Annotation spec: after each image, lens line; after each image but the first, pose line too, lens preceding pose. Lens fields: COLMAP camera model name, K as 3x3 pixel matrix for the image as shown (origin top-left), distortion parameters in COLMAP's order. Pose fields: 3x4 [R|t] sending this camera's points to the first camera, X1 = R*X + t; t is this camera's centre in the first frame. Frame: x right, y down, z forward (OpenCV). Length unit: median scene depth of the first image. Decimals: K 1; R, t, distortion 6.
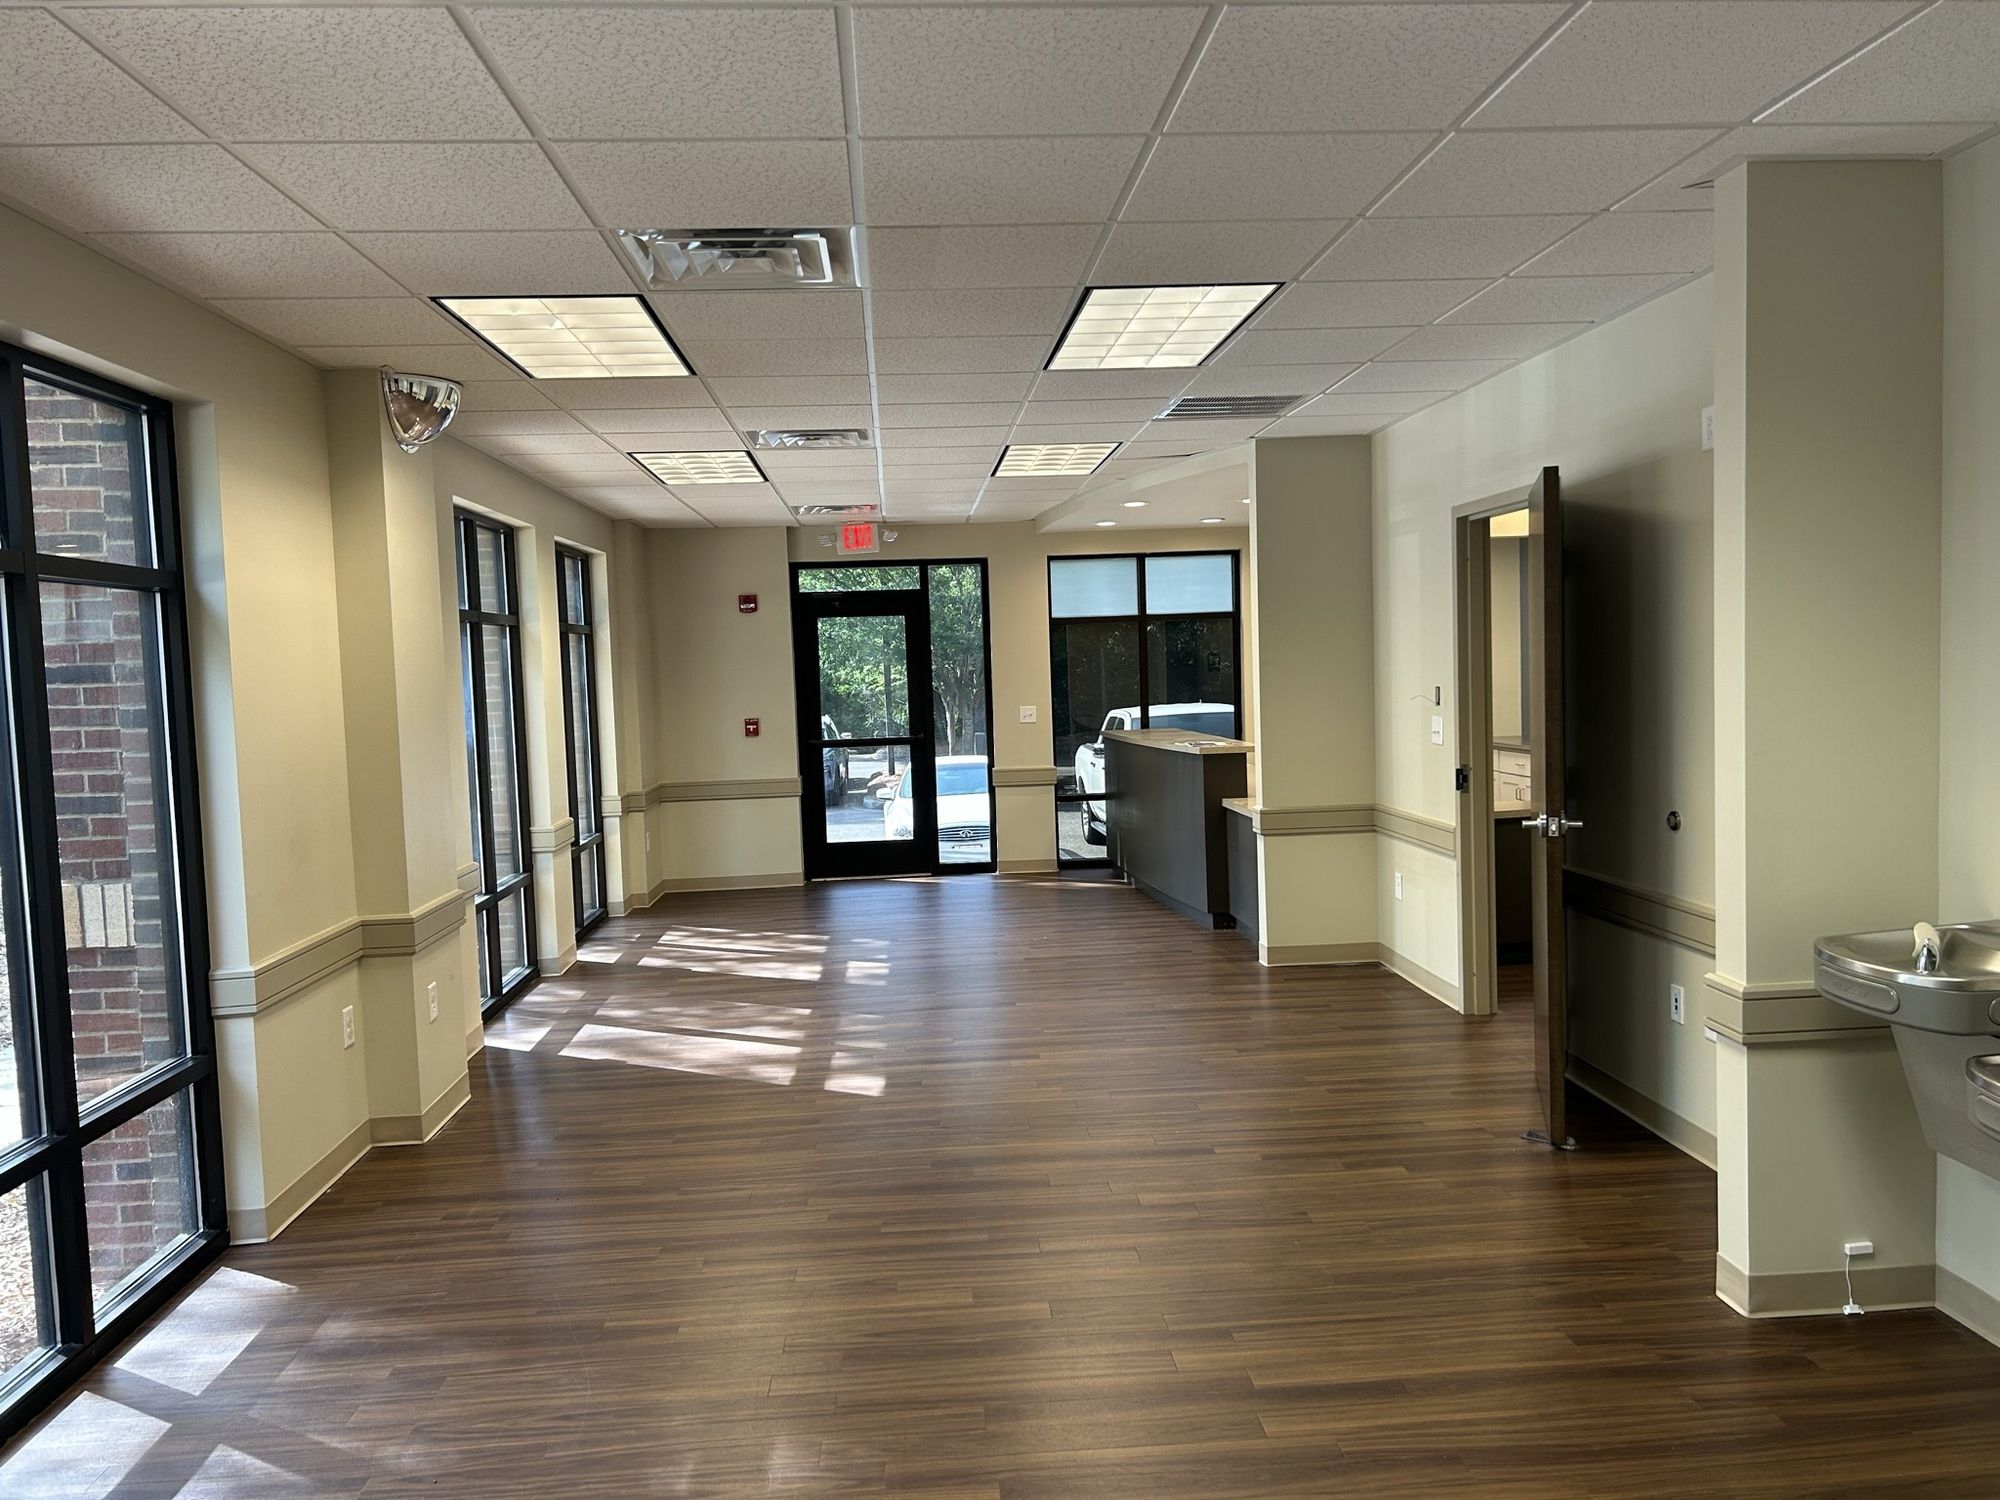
lens RADIAL K [[1506.7, 0, 997.9], [0, 1506.7, 759.2], [0, 0, 1]] dist [0.029132, -0.037563]
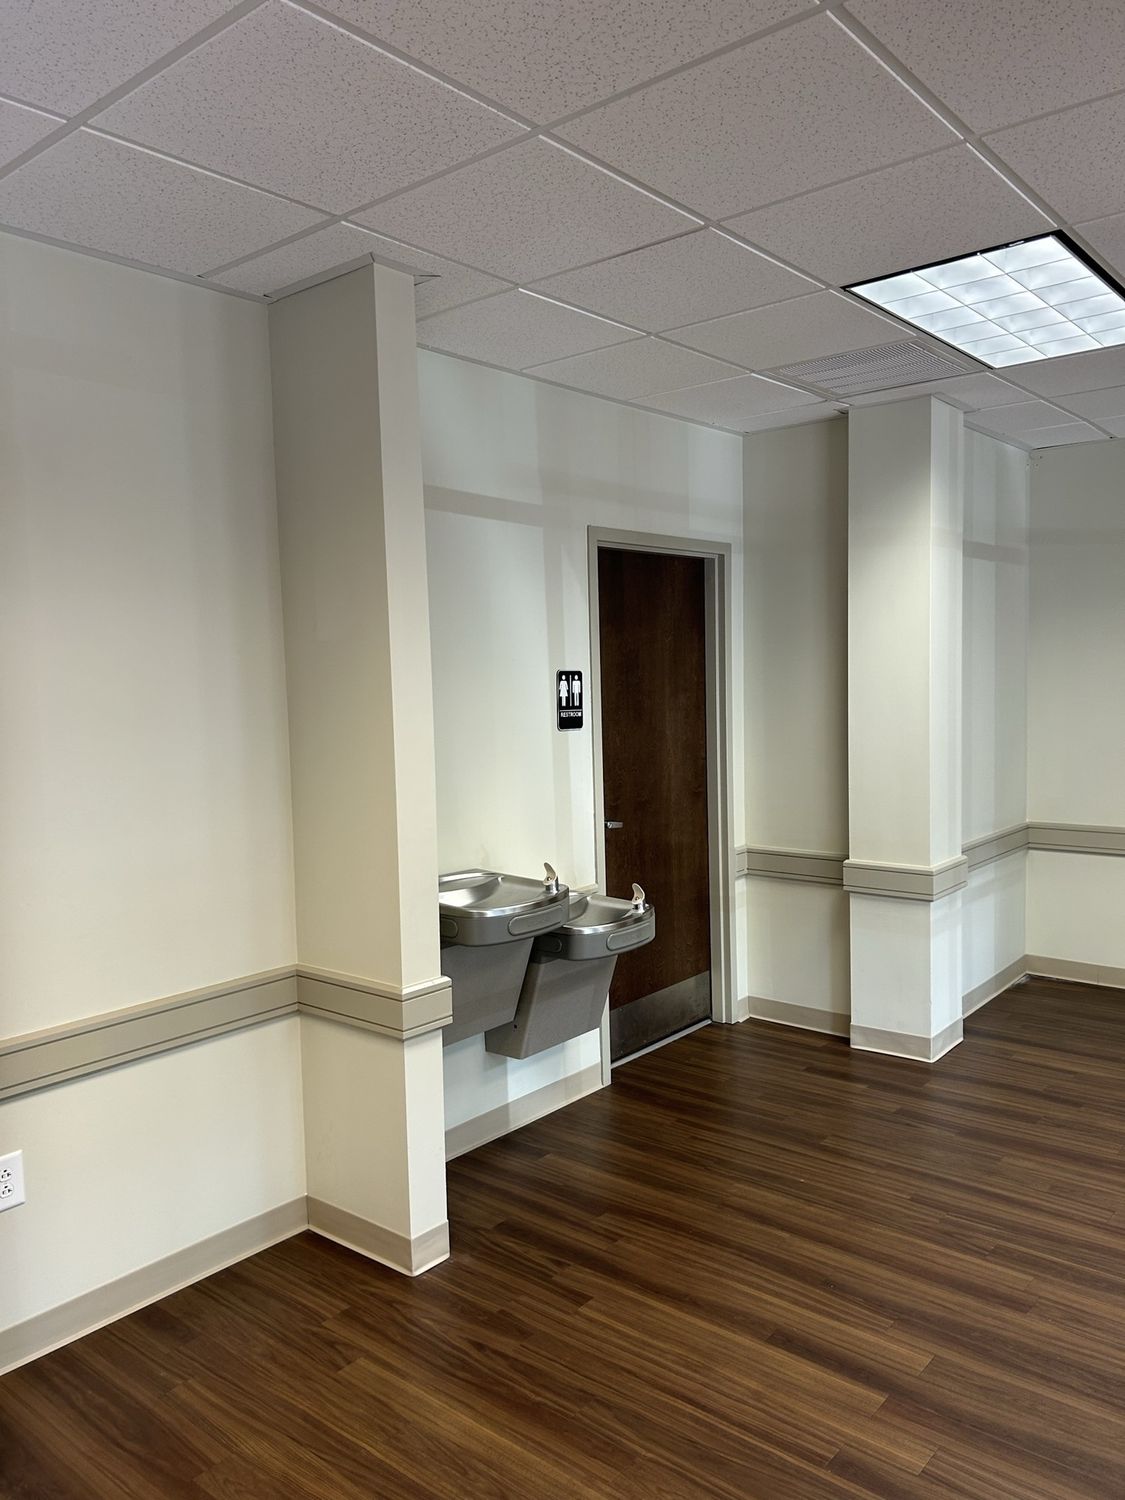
lens RADIAL K [[1130.0, 0, 551.5], [0, 1130.0, 737.6], [0, 0, 1]] dist [0.029132, -0.037563]
pose [[-0.715353, 0.001660, 0.698761, -0.159585], [0.086041, 0.992597, 0.085726, -0.092486], [-0.693446, 0.121447, -0.710200, 1.233406]]
